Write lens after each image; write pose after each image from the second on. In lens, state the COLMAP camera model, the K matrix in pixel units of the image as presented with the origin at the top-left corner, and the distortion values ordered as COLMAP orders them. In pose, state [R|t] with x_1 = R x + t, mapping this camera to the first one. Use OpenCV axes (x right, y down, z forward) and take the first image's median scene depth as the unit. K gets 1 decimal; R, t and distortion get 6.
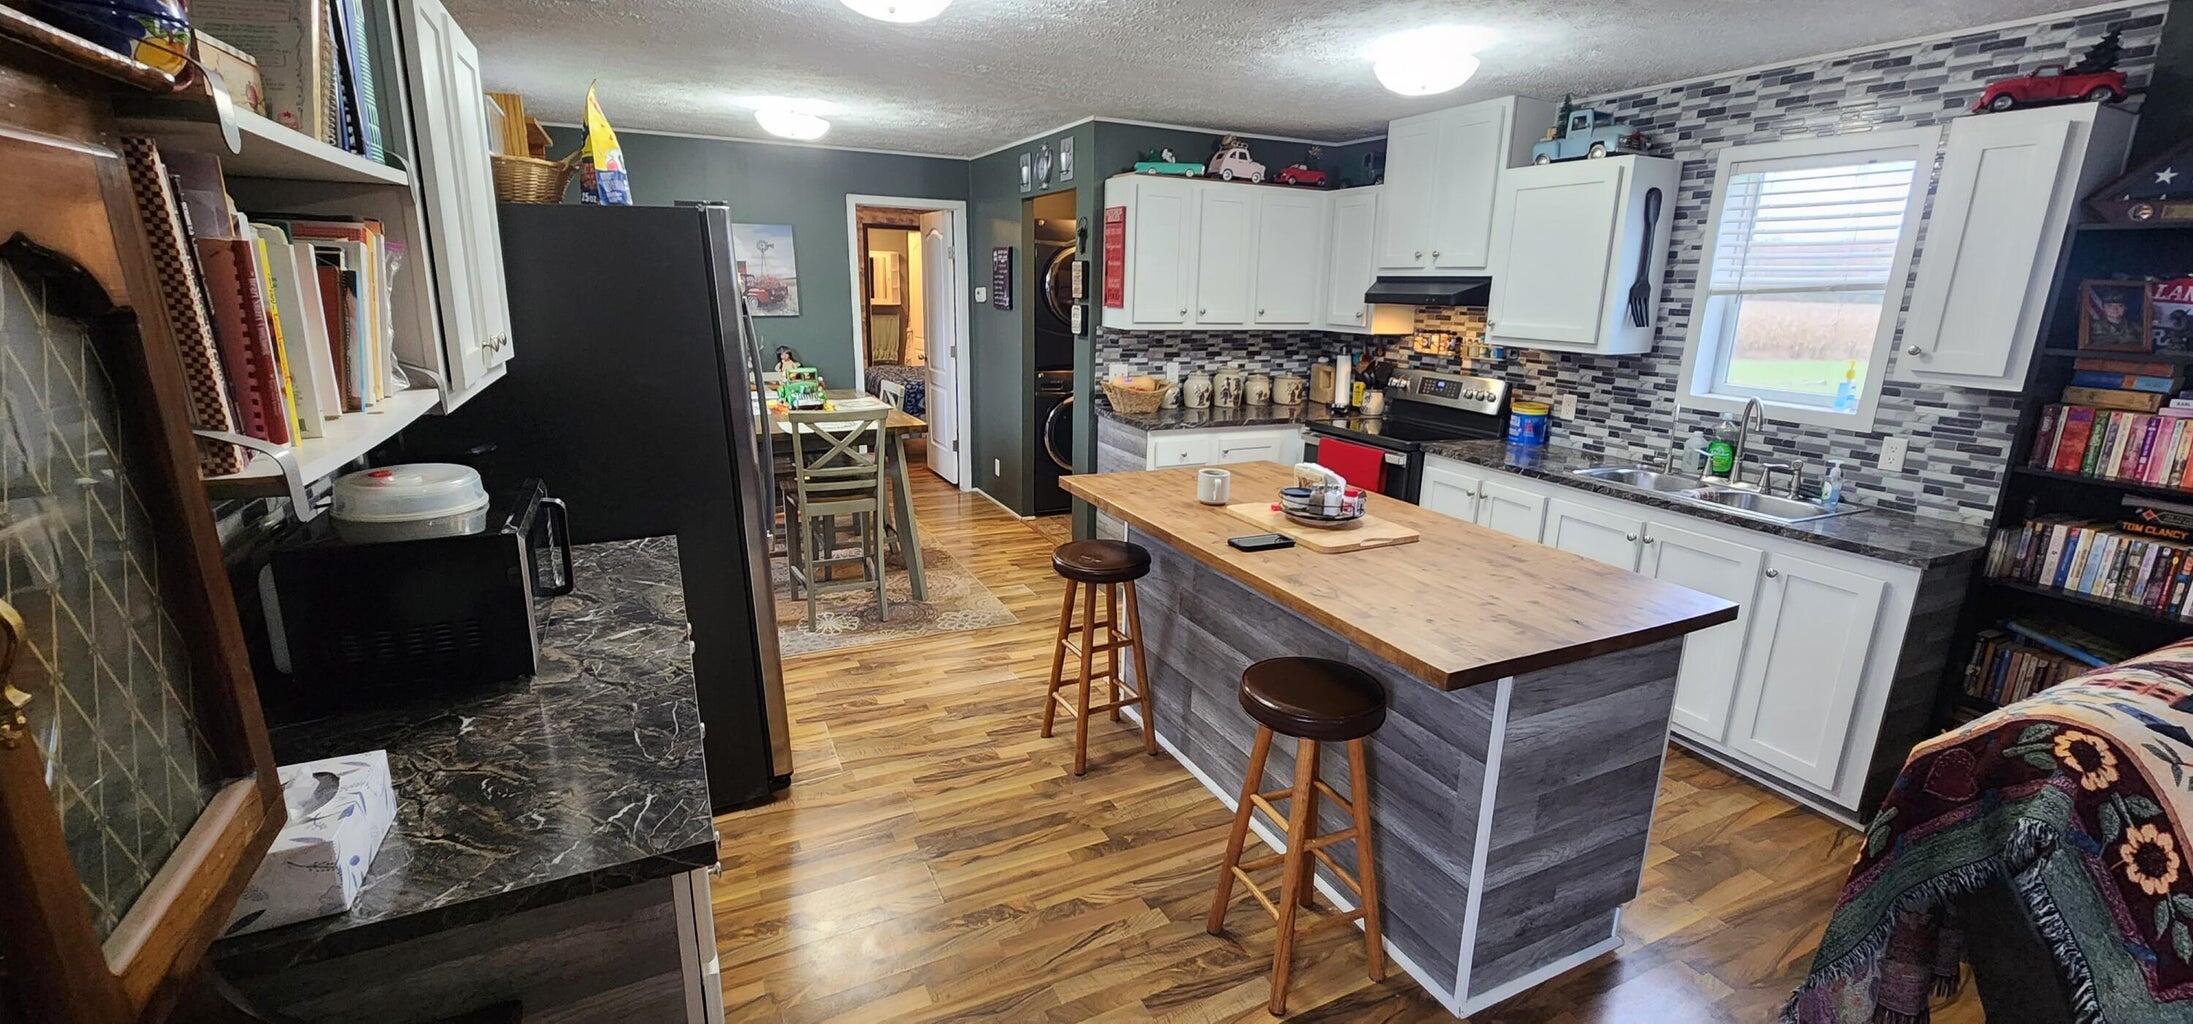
lens RADIAL K [[902.8, 0, 1105.3], [0, 902.8, 512.7], [0, 0, 1]] dist [0.001422, 0.000192]
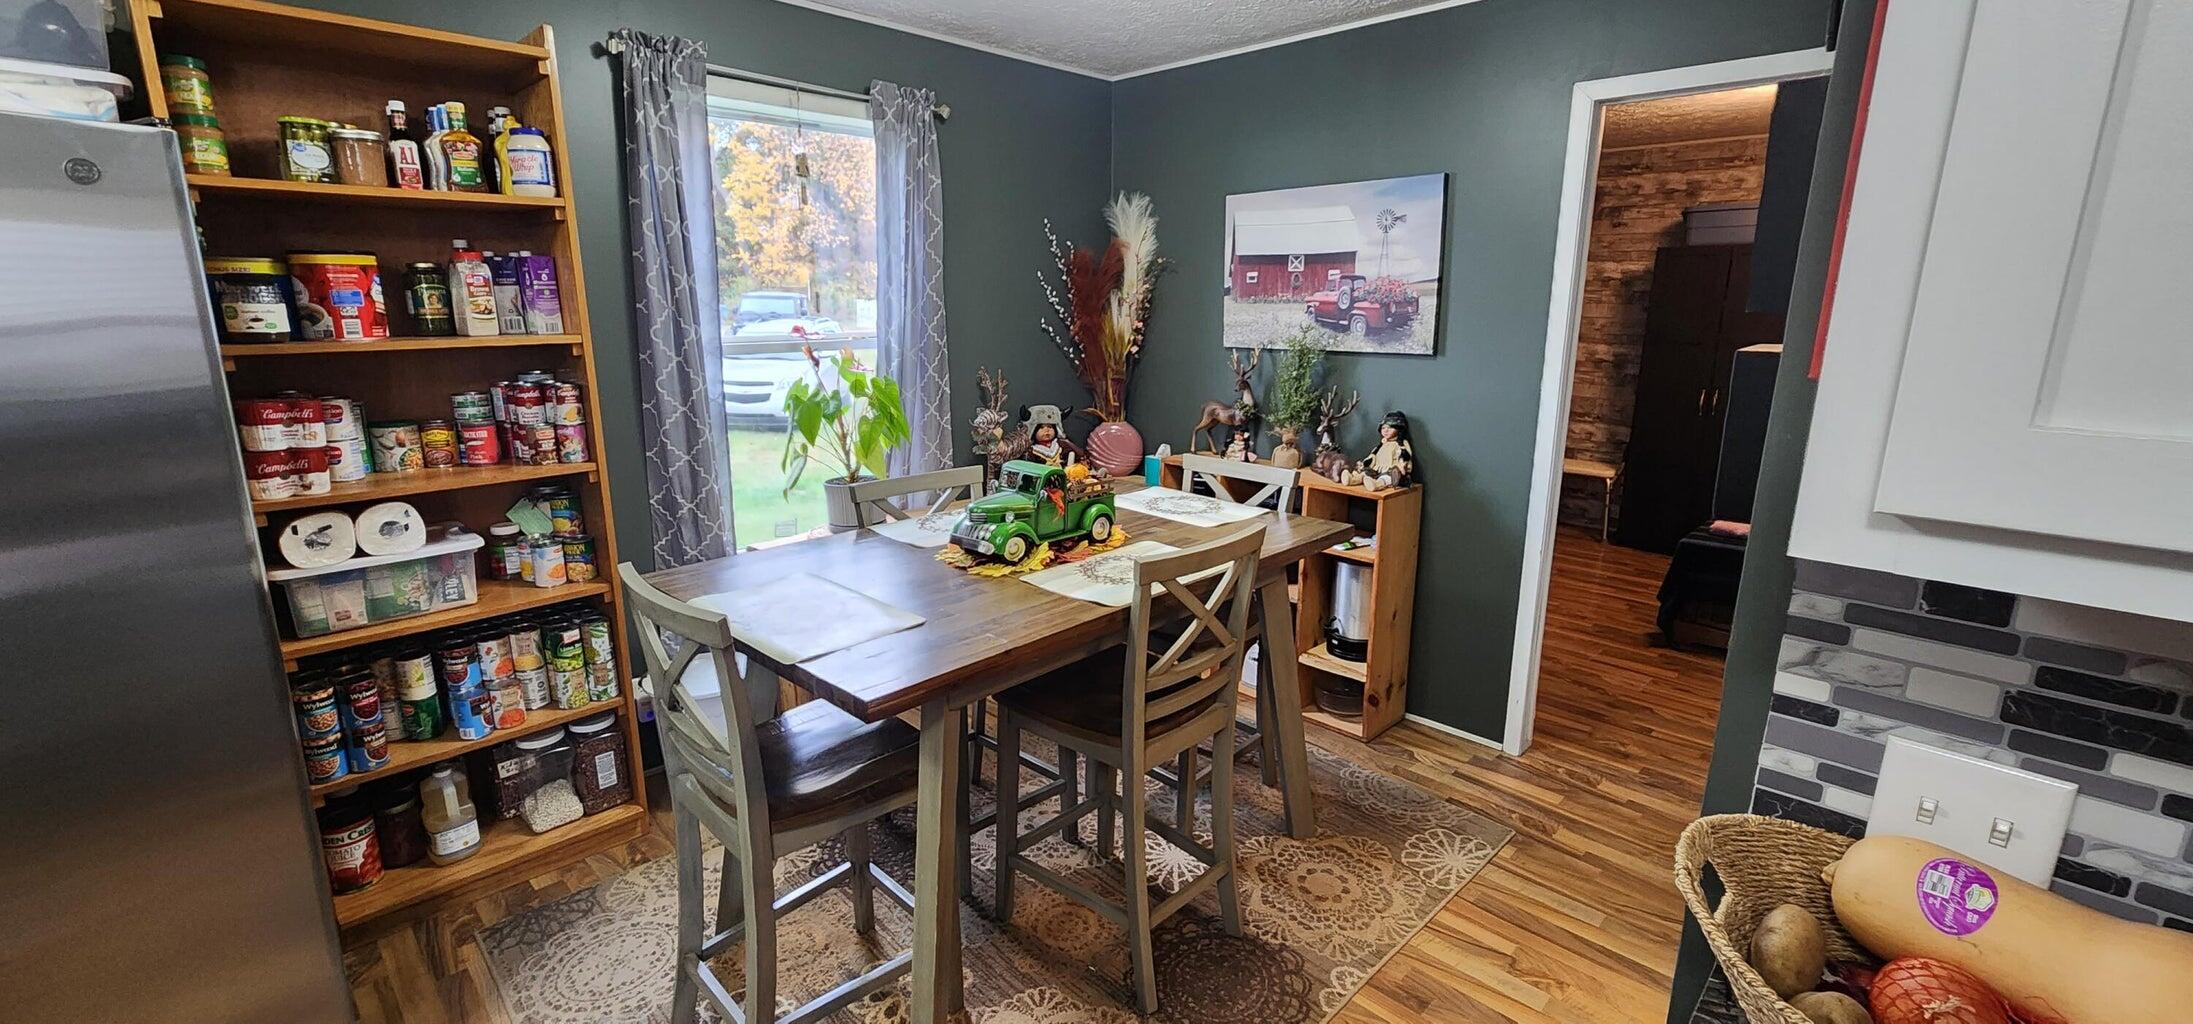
lens RADIAL K [[899.2, 0, 1107.2], [0, 899.2, 502.4], [0, 0, 1]] dist [-0.000533, -0.000047]
pose [[0.326511, 0.194188, -0.925030, 0.093047], [-0.235943, 0.964431, 0.119178, -0.201890], [0.915271, 0.179341, 0.360715, 0.862853]]
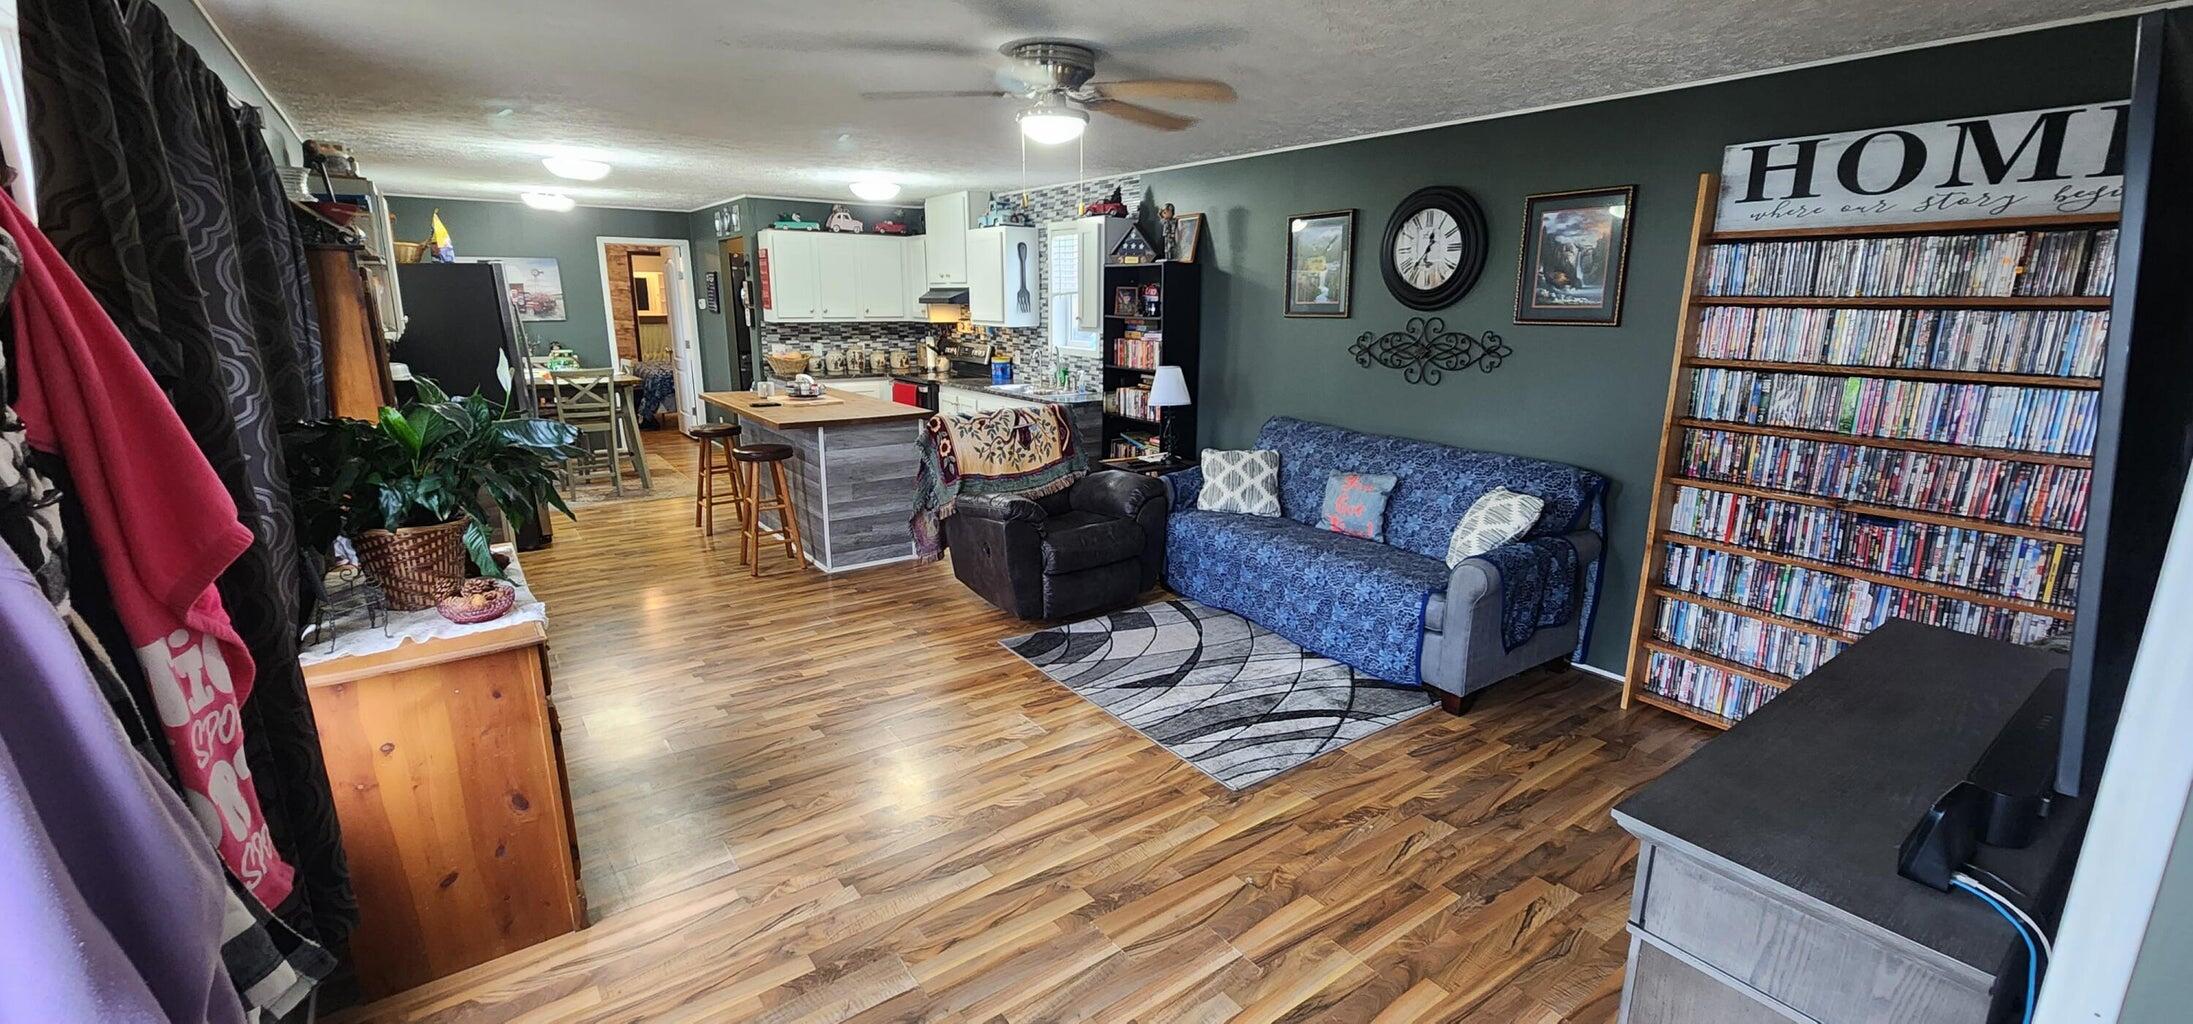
lens RADIAL K [[899.2, 0, 1107.2], [0, 899.2, 502.4], [0, 0, 1]] dist [-0.000533, -0.000047]
pose [[0.982974, -0.055662, 0.175110, 0.308788], [0.059543, 0.998081, -0.016983, 0.187475], [-0.173828, 0.027120, 0.984402, -0.704824]]
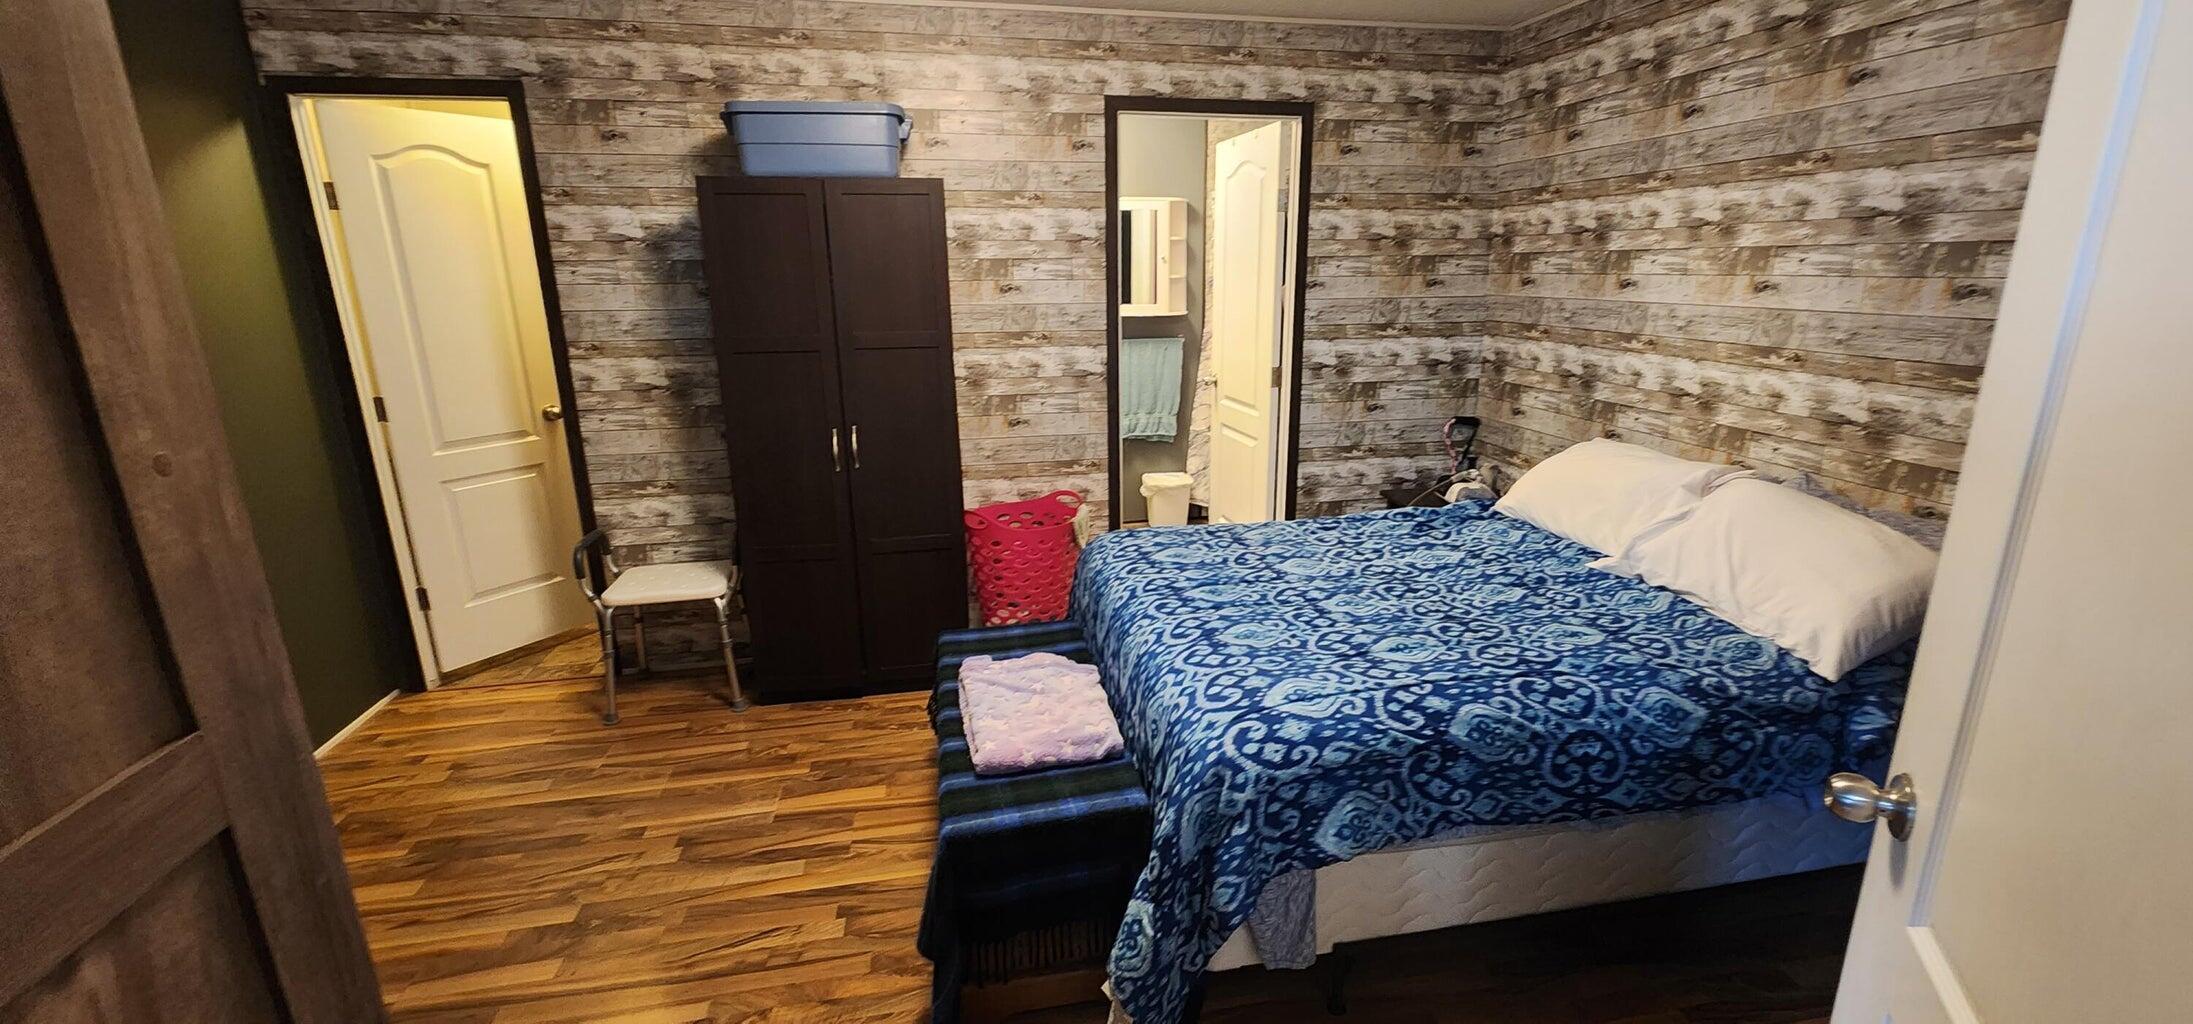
lens RADIAL K [[899.2, 0, 1107.2], [0, 899.2, 502.4], [0, 0, 1]] dist [-0.000533, -0.000047]
pose [[0.964718, 0.035611, -0.260865, -0.339858], [-0.033033, 0.999352, 0.014261, -0.334380], [0.261204, -0.005141, 0.965270, 1.316567]]
